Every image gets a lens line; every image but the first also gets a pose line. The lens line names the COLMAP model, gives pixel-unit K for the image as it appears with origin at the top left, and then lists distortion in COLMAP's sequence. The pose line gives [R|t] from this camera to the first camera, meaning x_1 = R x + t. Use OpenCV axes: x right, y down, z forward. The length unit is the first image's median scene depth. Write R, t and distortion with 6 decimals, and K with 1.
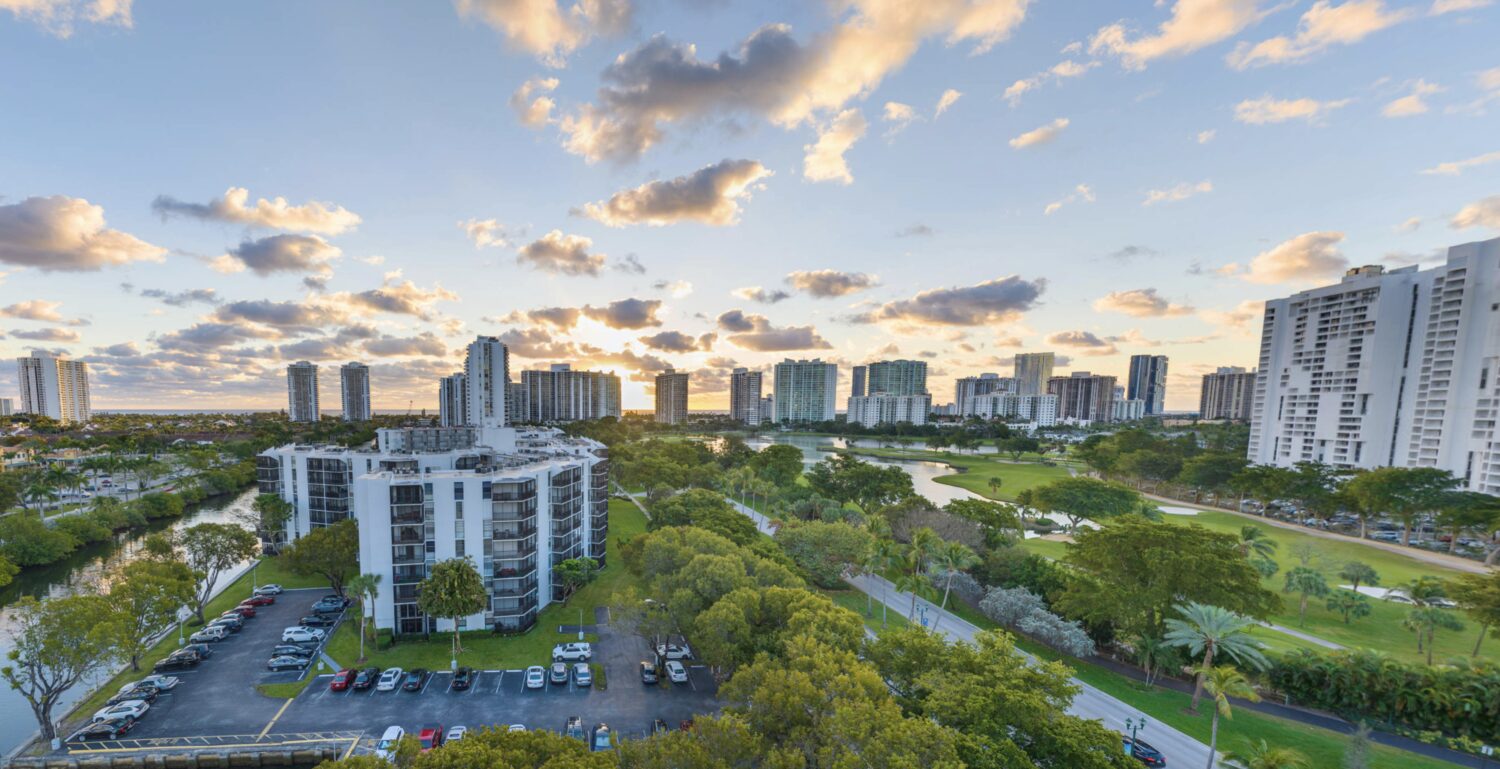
lens RADIAL K [[554.1, 0, 603.0], [0, 554.1, 464.8], [0, 0, 1]] dist [0.000479, 0.000027]
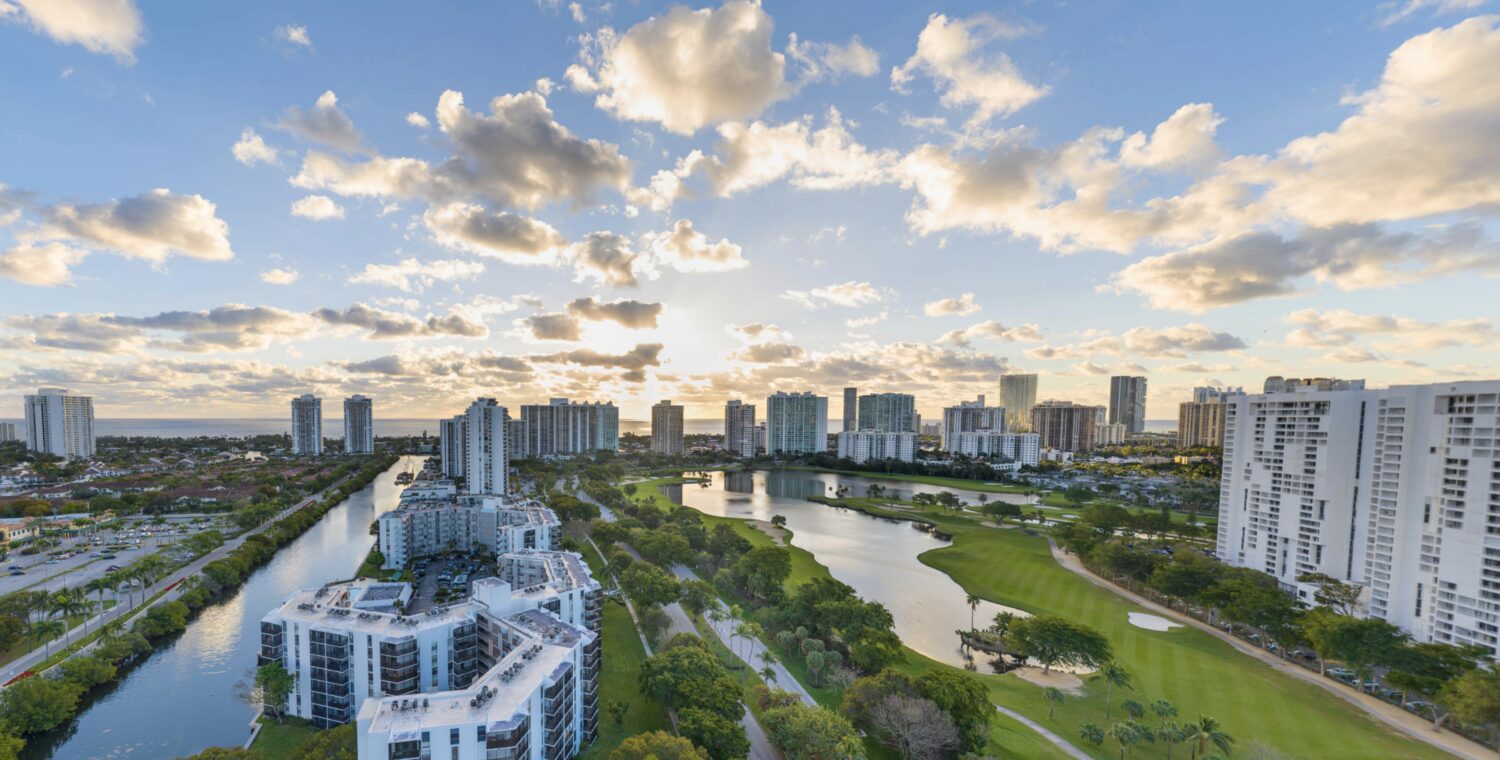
lens RADIAL K [[545.3, 0, 607.3], [0, 545.3, 449.8], [0, 0, 1]] dist [-0.000276, 0.000159]
pose [[0.999946, -0.000173, 0.010353, 0.006817], [0.000617, 0.999078, -0.042931, -0.165555], [-0.010337, 0.042935, 0.999024, -0.021786]]
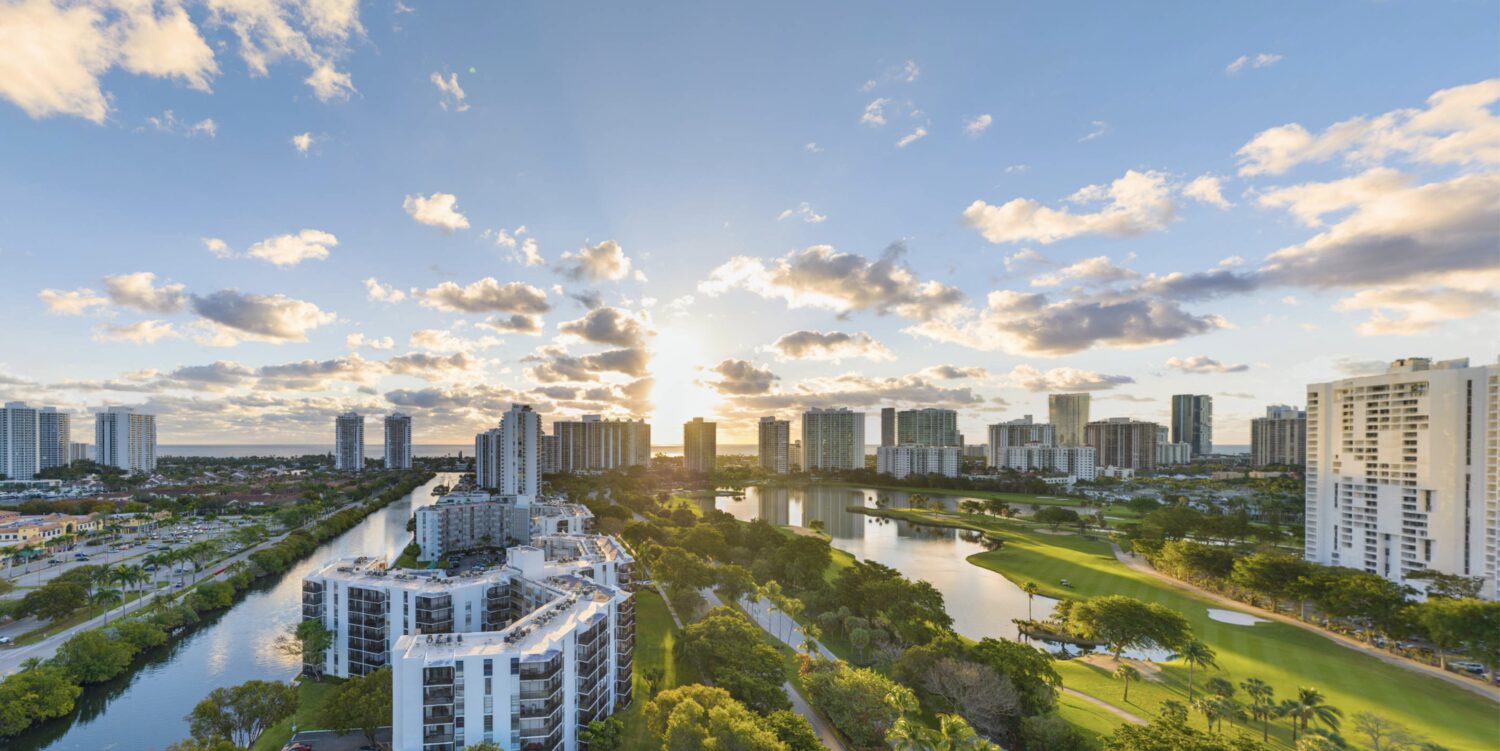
lens RADIAL K [[542.9, 0, 603.6], [0, 542.9, 447.5], [0, 0, 1]] dist [-0.000442, 0.000059]
pose [[0.998514, -0.000800, -0.054490, 0.004182], [-0.004308, 0.995605, -0.093557, -0.098620], [0.054325, 0.093653, 0.994122, -0.014268]]
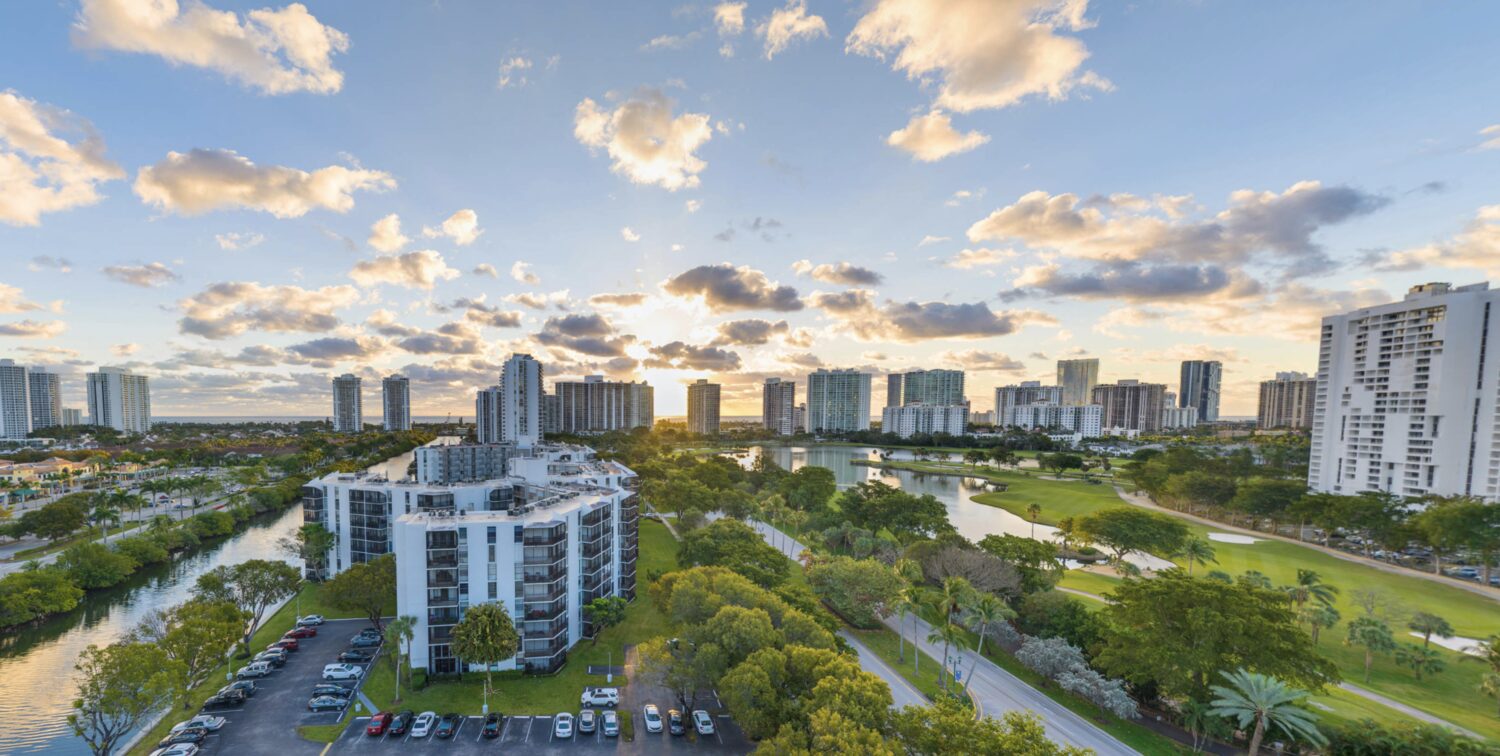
lens RADIAL K [[548.8, 0, 609.0], [0, 548.8, 451.3], [0, 0, 1]] dist [-0.000305, 0.000020]
pose [[0.998803, 0.001797, -0.048884, 0.002925], [-0.003496, 0.999392, -0.034679, -0.027146], [0.048792, 0.034809, 0.998202, -0.006179]]
